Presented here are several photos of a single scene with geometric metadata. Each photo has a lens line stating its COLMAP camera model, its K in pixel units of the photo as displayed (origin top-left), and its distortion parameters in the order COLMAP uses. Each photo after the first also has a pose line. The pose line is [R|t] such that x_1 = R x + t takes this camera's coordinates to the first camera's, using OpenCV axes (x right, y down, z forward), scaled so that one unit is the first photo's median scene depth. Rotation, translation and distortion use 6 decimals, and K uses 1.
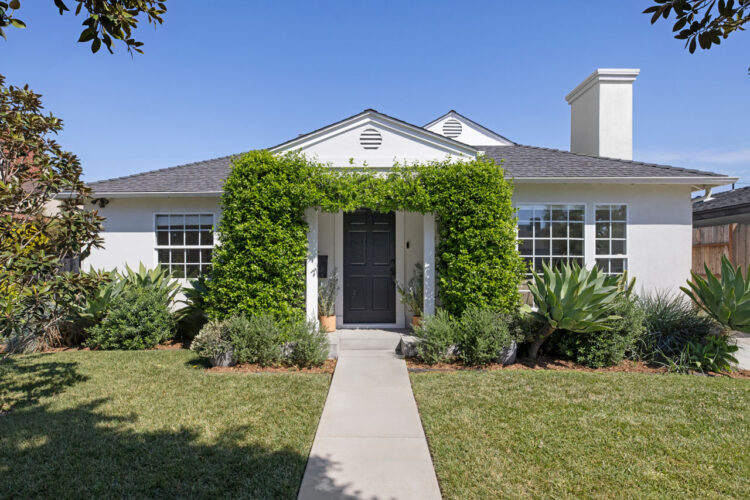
lens RADIAL K [[432.9, 0, 367.3], [0, 432.9, 265.1], [0, 0, 1]] dist [-0.004317, -0.000188]
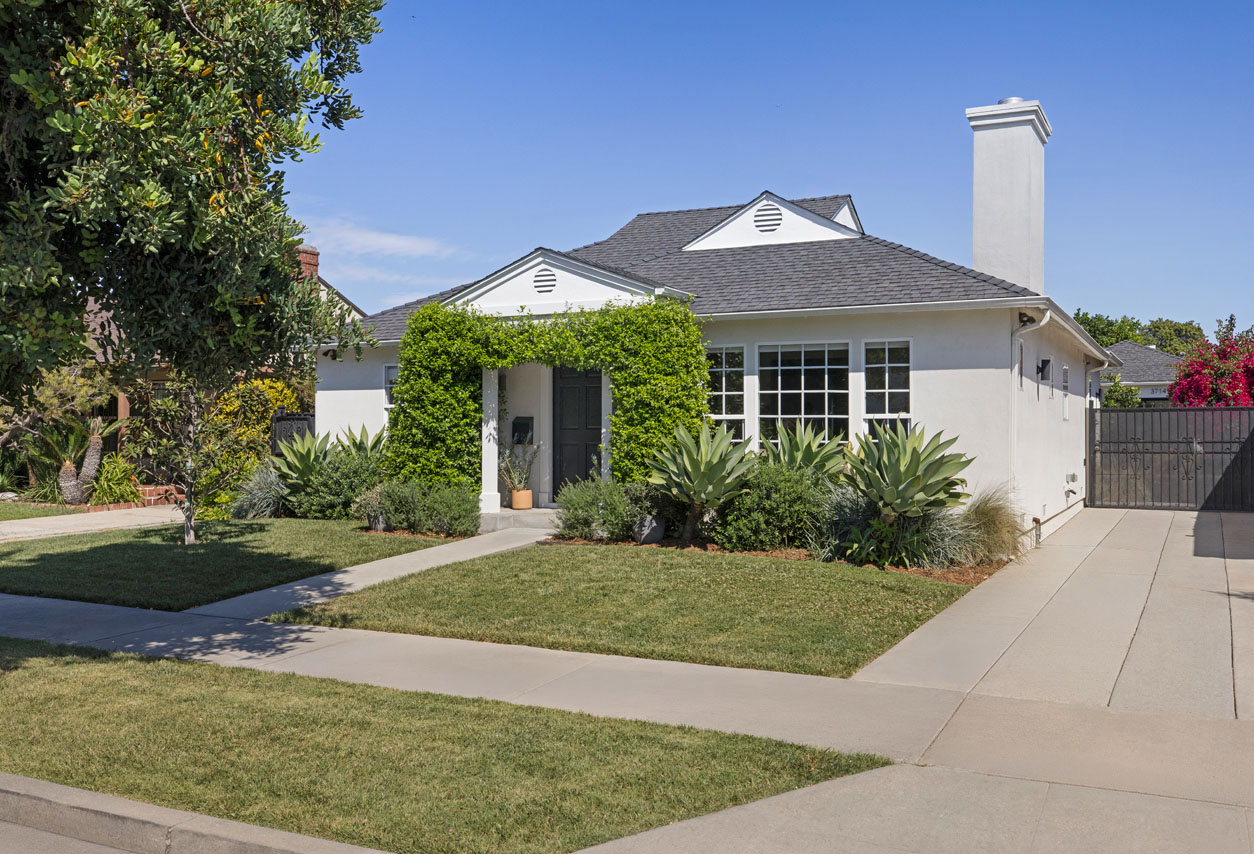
lens RADIAL K [[1125.4, 0, 627.6], [0, 1125.4, 426.7], [0, 0, 1]] dist [-0.004980, 0.001661]
pose [[0.892966, -0.001107, -0.450123, 1.054038], [0.000538, 0.999999, -0.001393, -0.001062], [0.450124, 0.001002, 0.892965, -0.827330]]
